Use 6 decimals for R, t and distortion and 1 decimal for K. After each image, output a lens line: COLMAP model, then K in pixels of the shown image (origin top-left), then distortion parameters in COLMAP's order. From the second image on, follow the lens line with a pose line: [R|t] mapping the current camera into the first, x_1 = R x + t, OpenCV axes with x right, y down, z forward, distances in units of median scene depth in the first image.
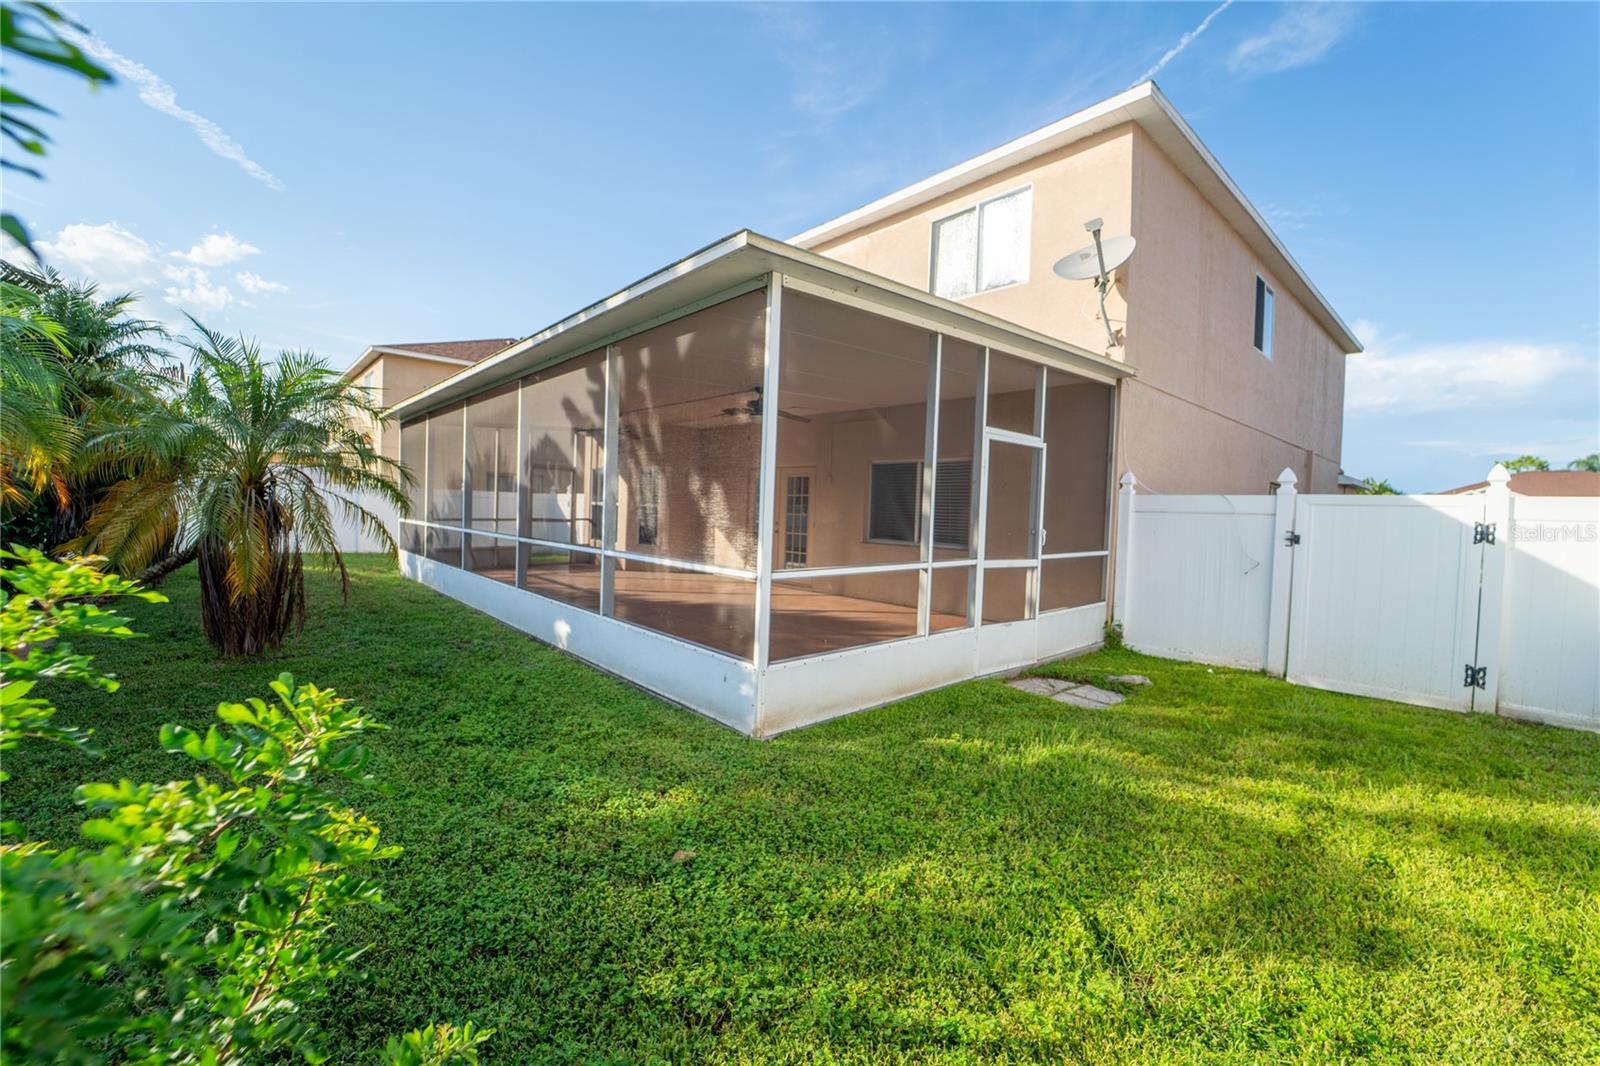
lens RADIAL K [[655.4, 0, 805.1], [0, 655.4, 527.4], [0, 0, 1]] dist [-0.023435, 0.003170]
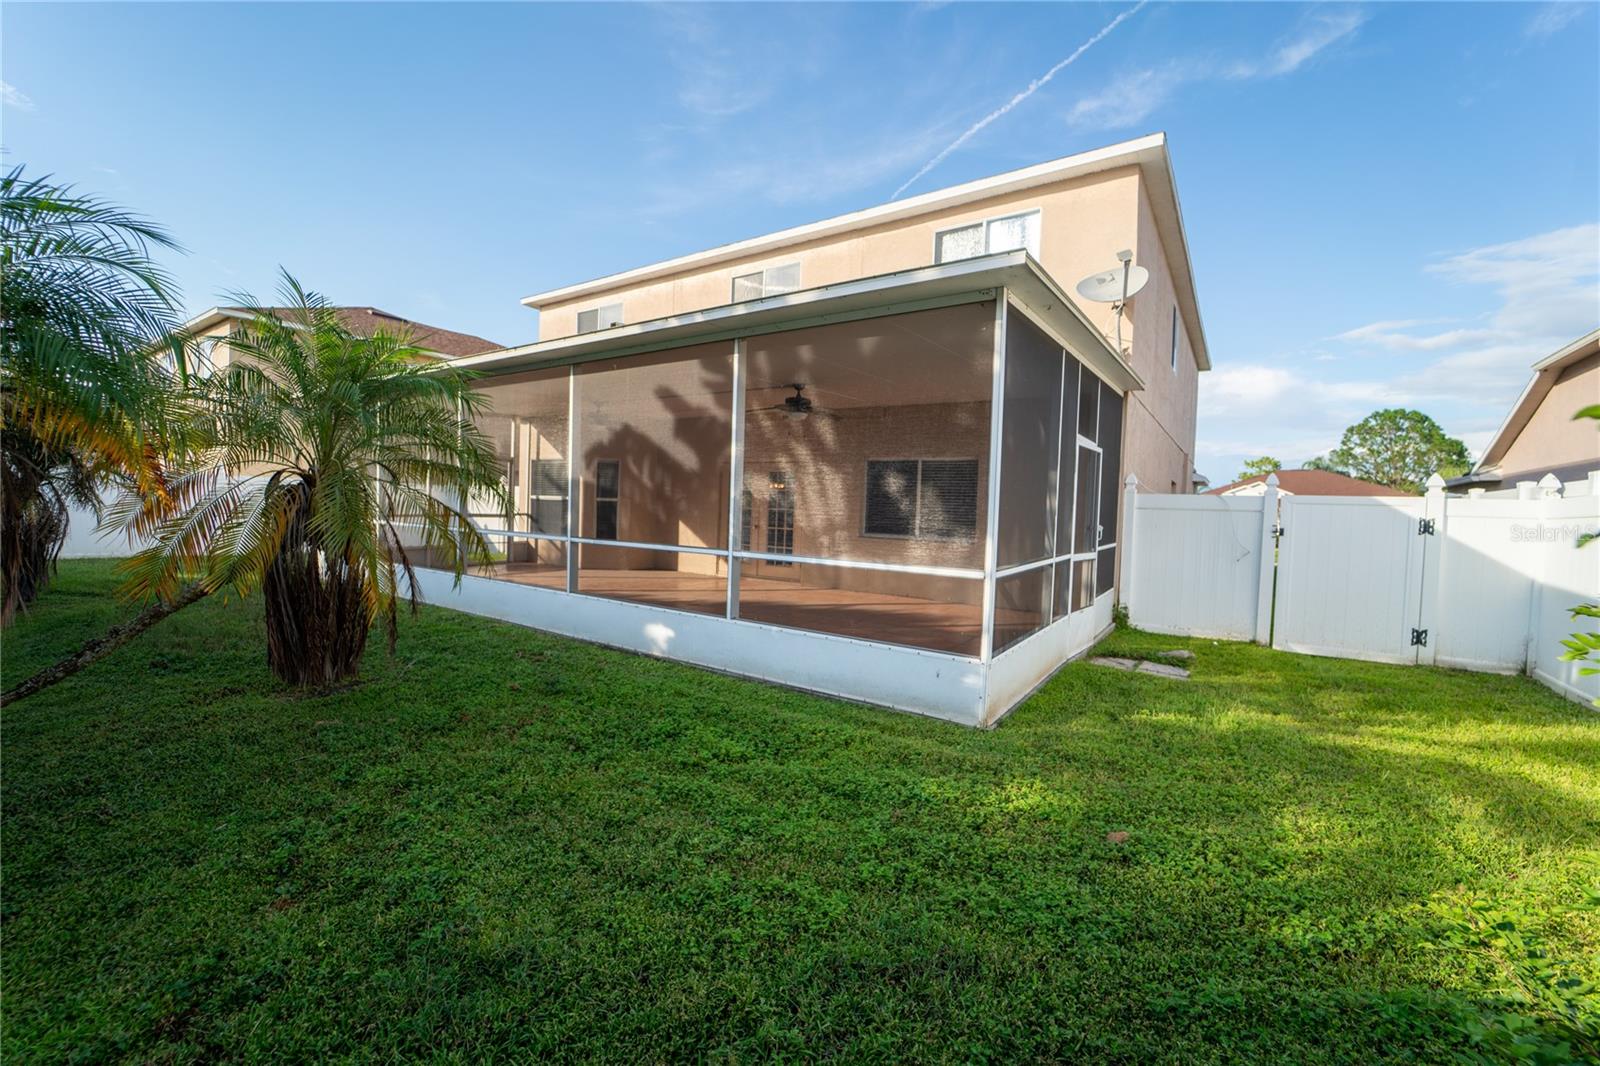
lens RADIAL K [[655.4, 0, 808.2], [0, 655.4, 522.3], [0, 0, 1]] dist [-0.023435, 0.003170]
pose [[0.971590, -0.006646, 0.236577, -0.445188], [0.004954, 0.999958, 0.007746, -0.014105], [-0.236618, -0.006354, 0.971582, 0.035092]]
